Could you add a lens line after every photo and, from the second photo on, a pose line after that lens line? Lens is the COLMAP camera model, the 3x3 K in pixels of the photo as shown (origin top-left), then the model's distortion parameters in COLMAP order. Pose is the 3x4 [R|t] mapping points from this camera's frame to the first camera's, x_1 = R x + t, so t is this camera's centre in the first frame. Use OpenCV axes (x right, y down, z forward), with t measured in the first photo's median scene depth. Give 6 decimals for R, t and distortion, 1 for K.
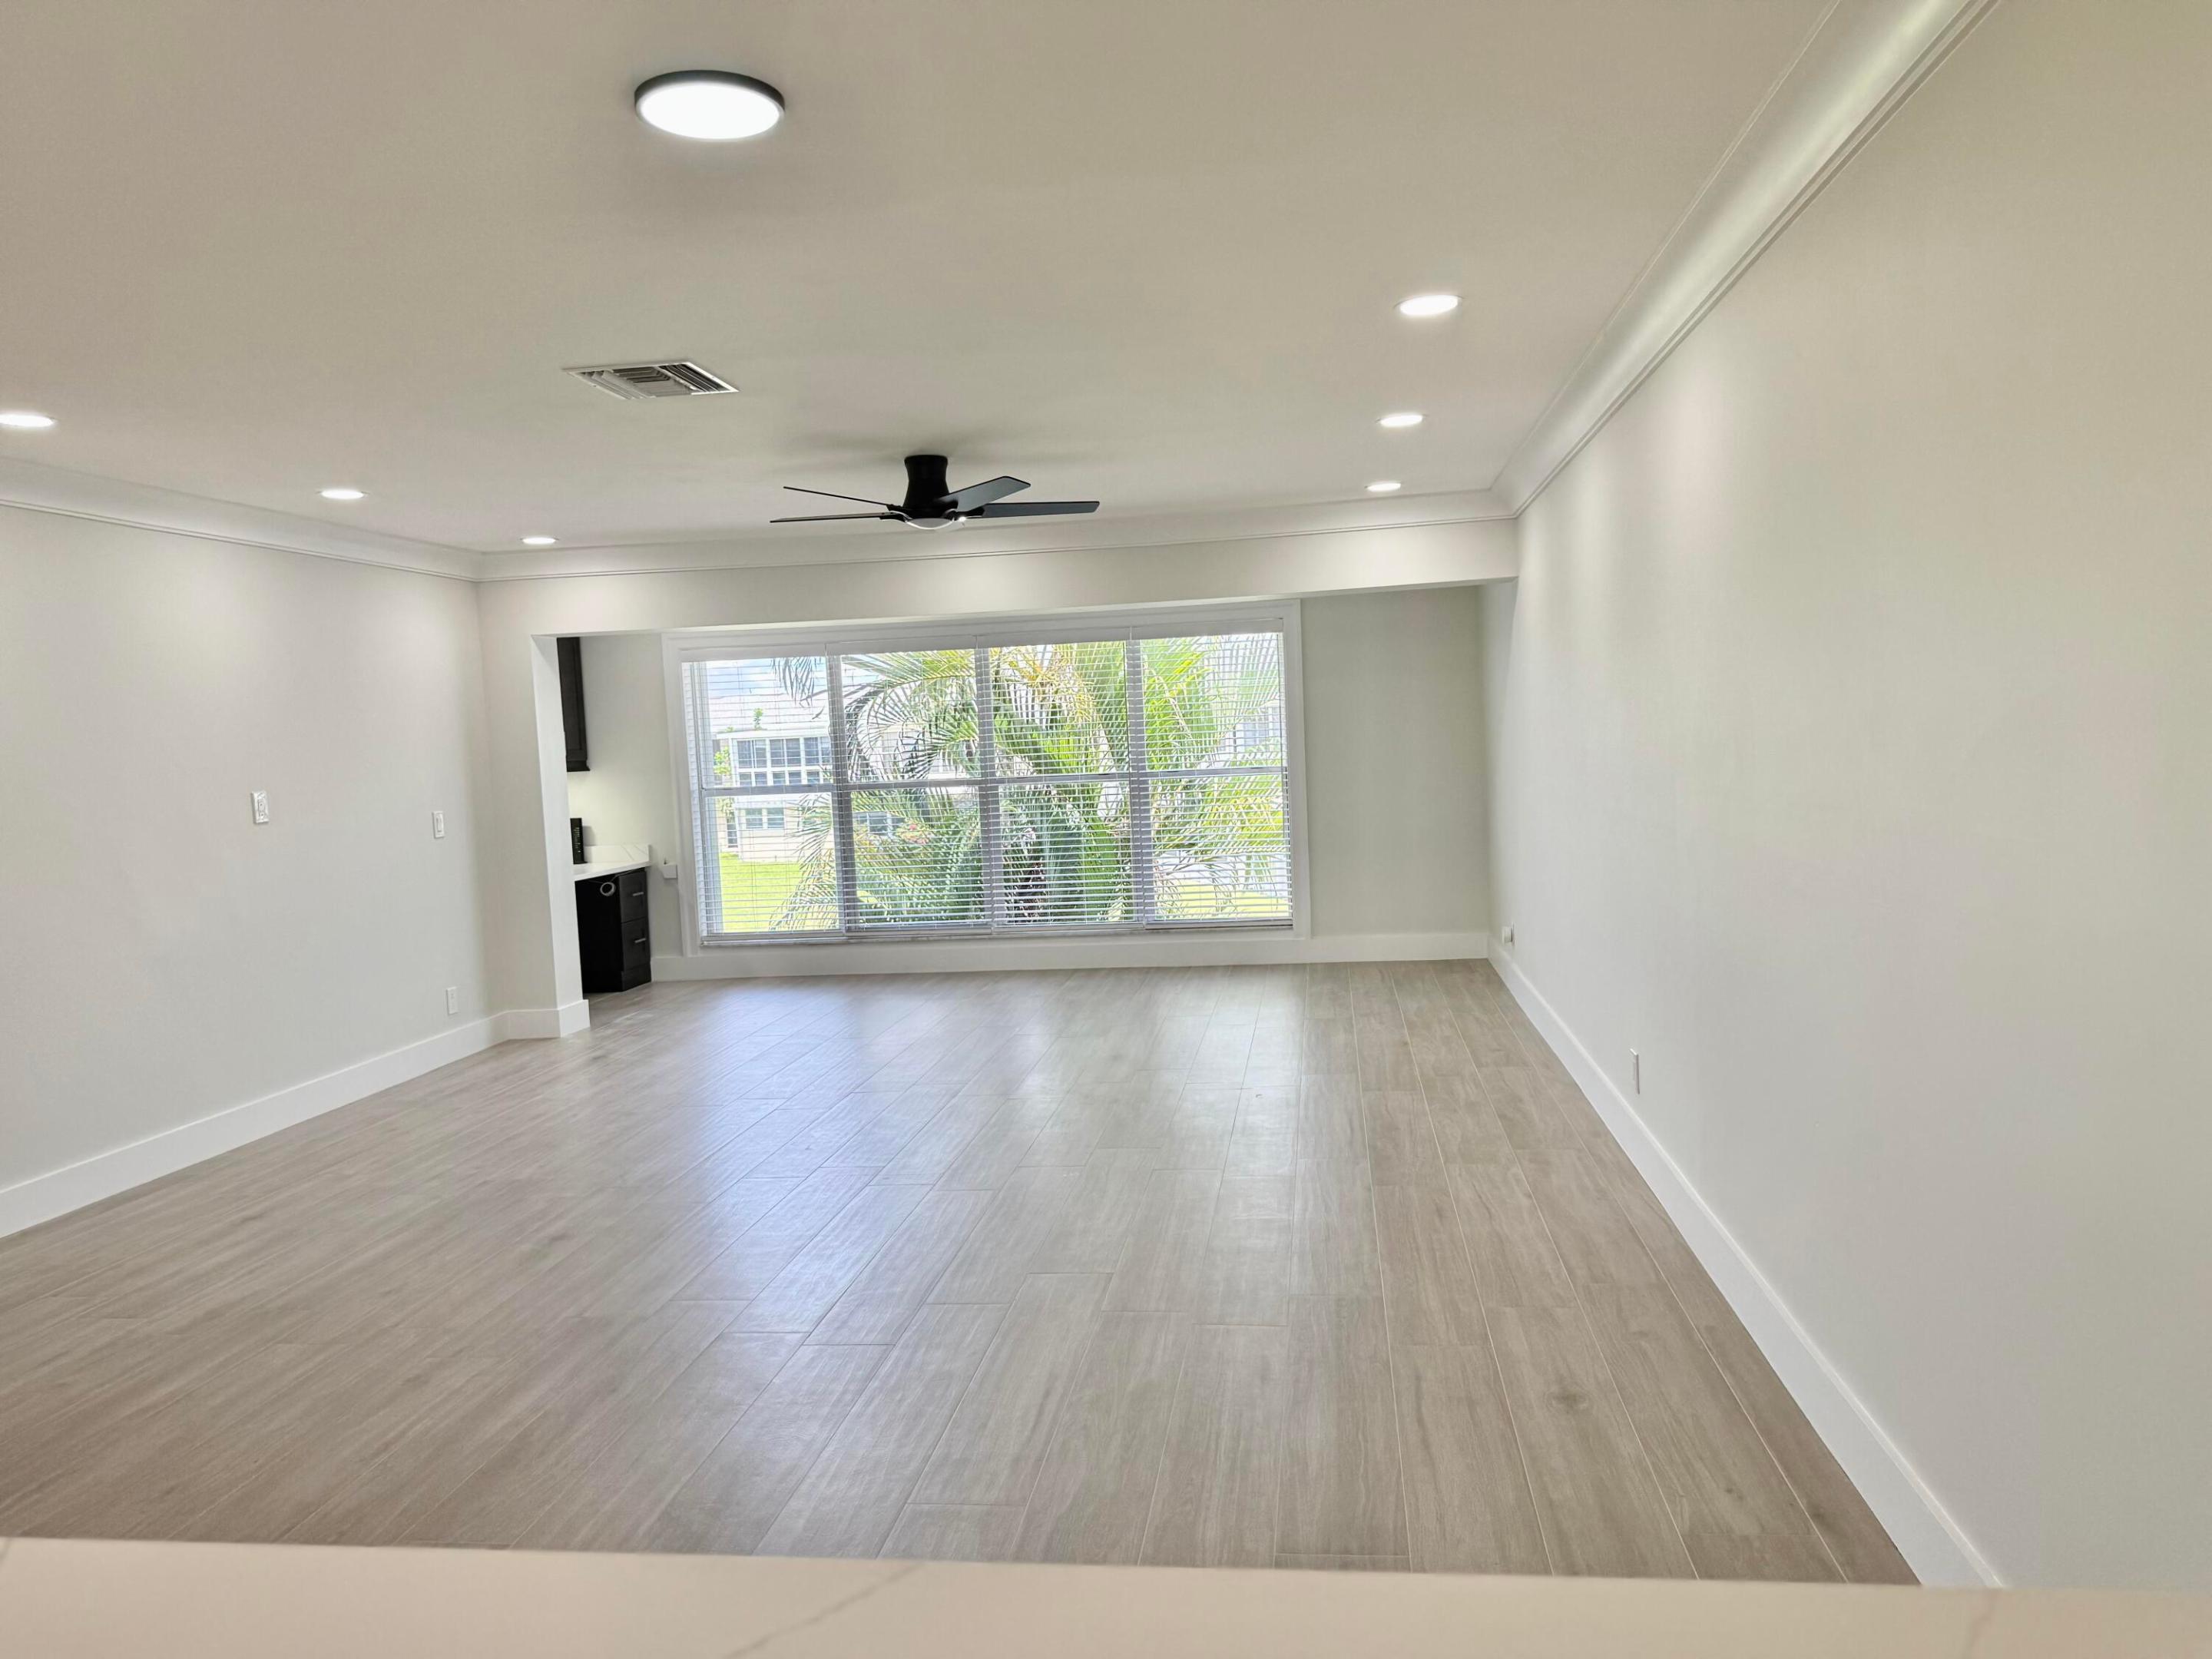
lens RADIAL K [[1568.6, 0, 1106.0], [0, 1568.6, 829.5], [0, 0, 1]] dist [0.181959, -0.281324]
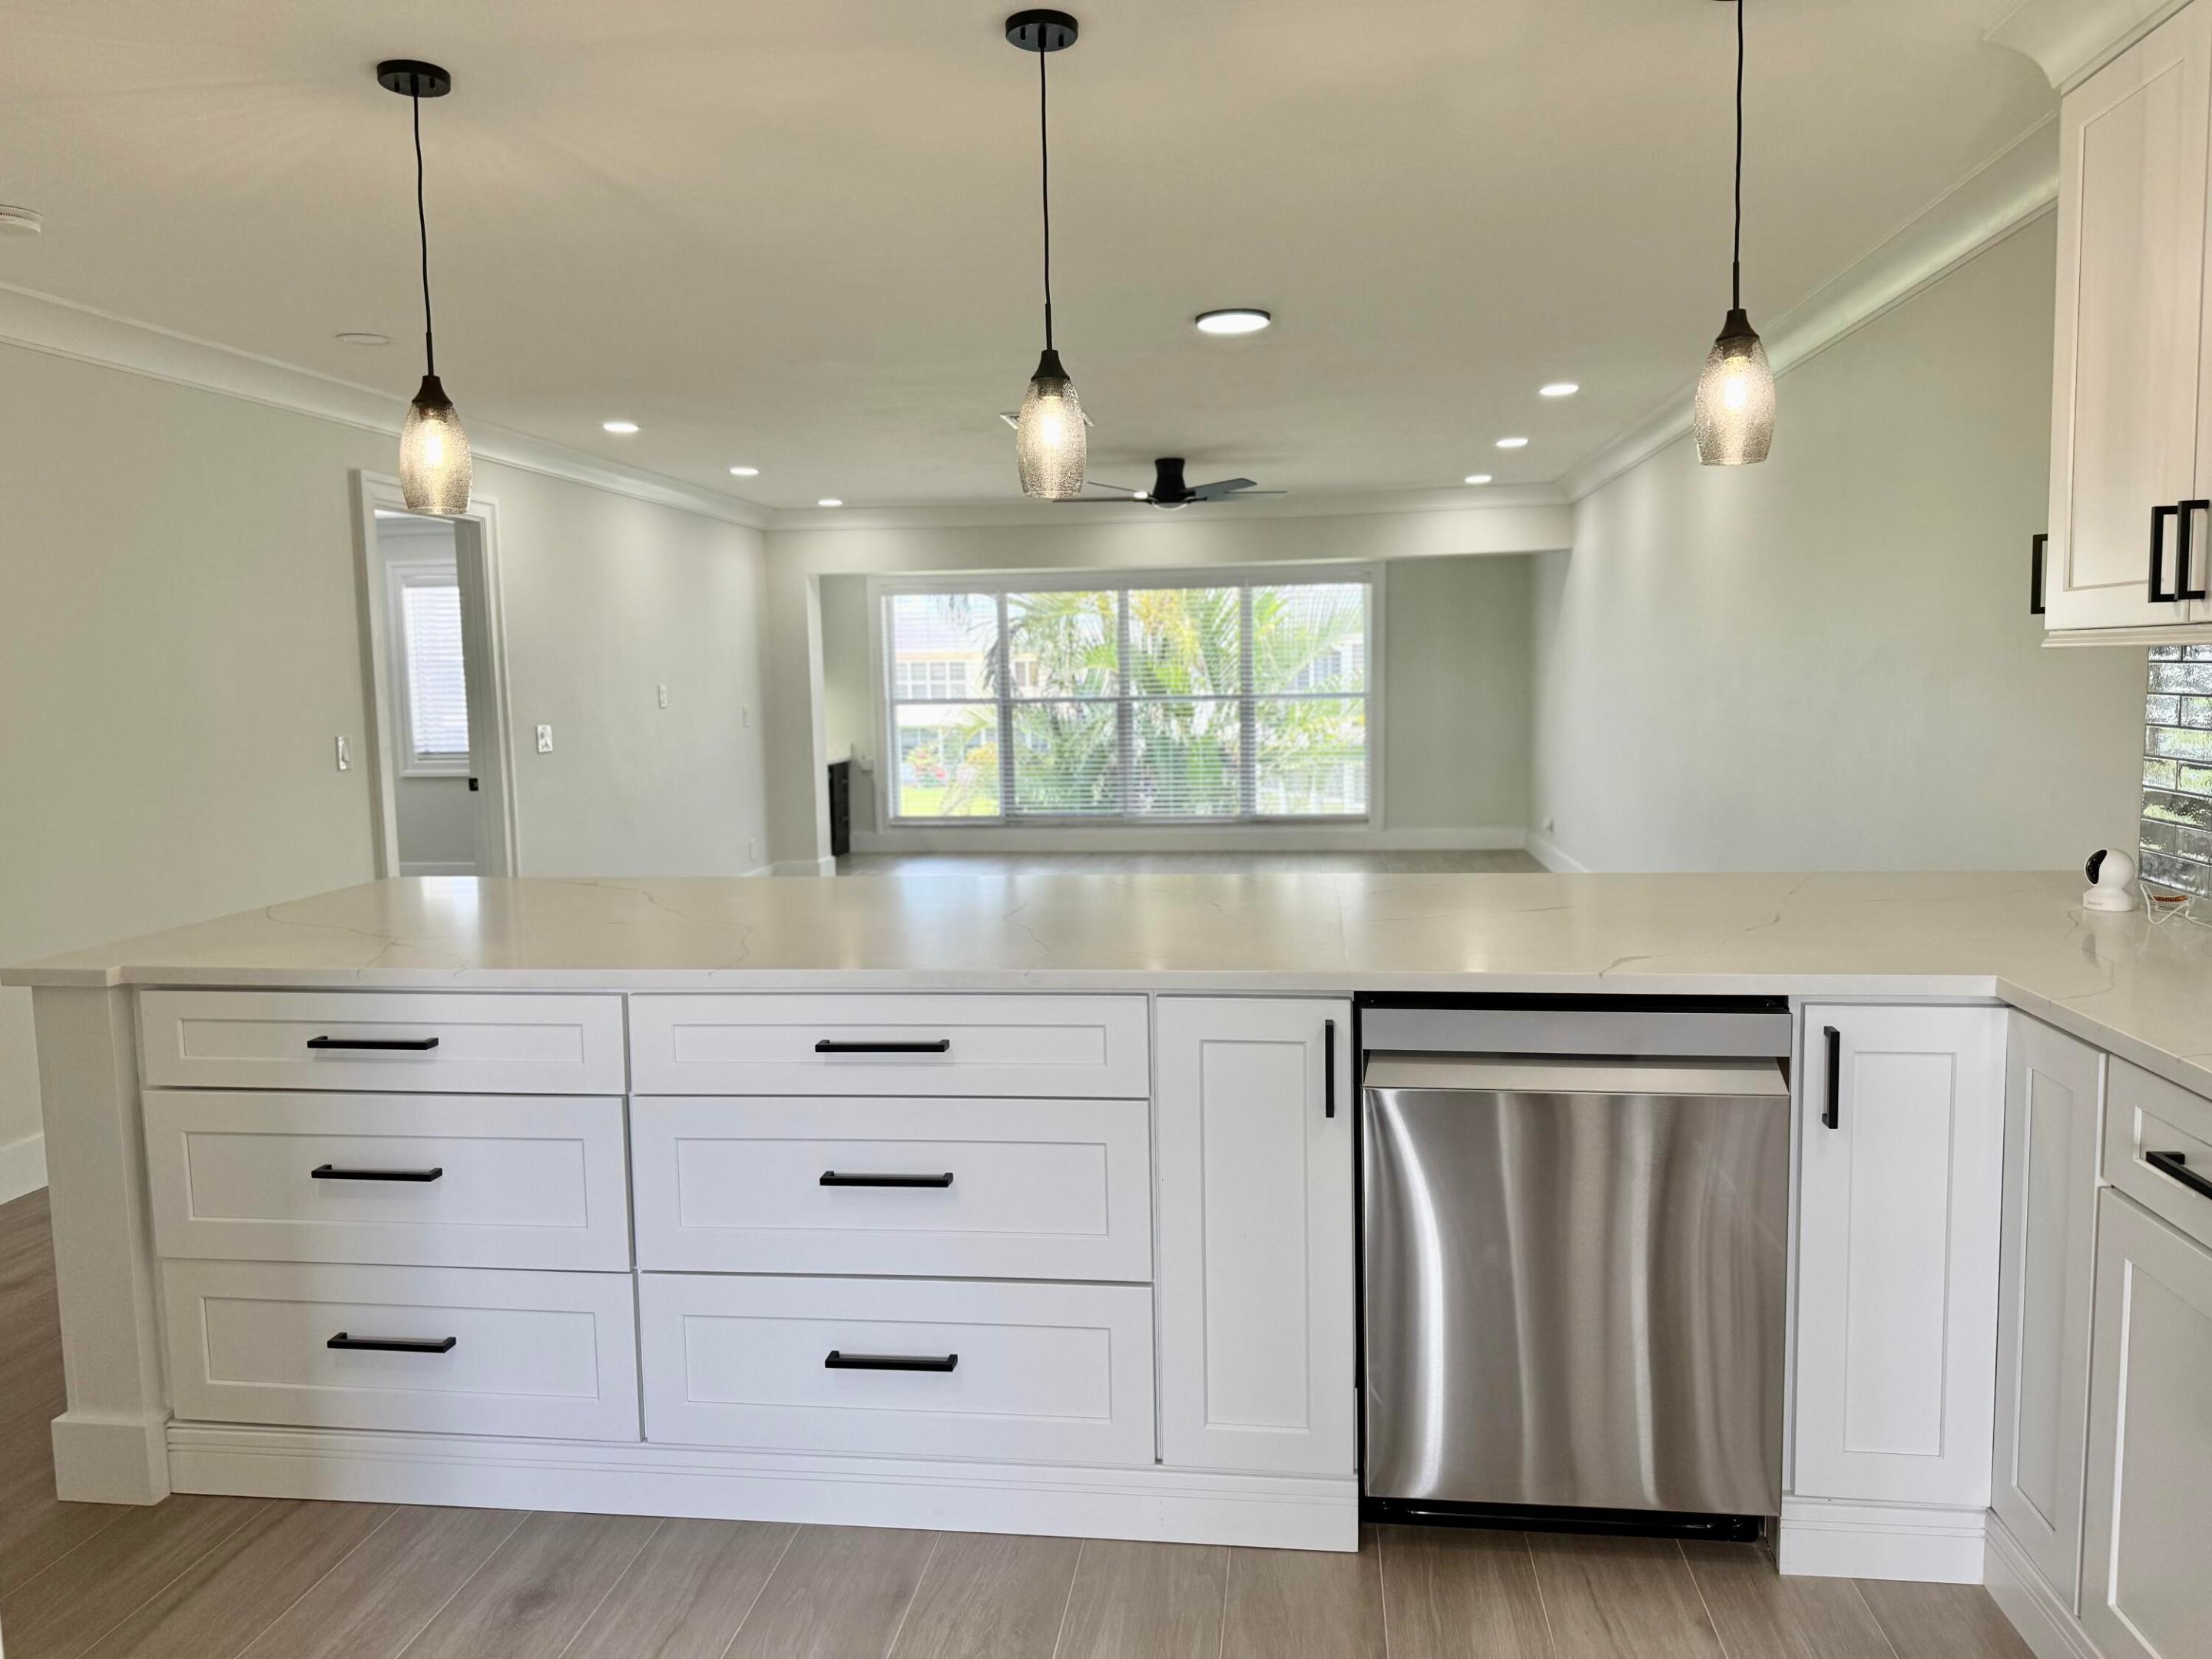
lens RADIAL K [[1568.6, 0, 1106.0], [0, 1568.6, 829.5], [0, 0, 1]] dist [0.181959, -0.281324]
pose [[0.999517, 0.026774, 0.015781, -0.110990], [-0.027361, 0.998896, 0.038191, 0.026055], [-0.014741, -0.038605, 0.999146, -0.254271]]
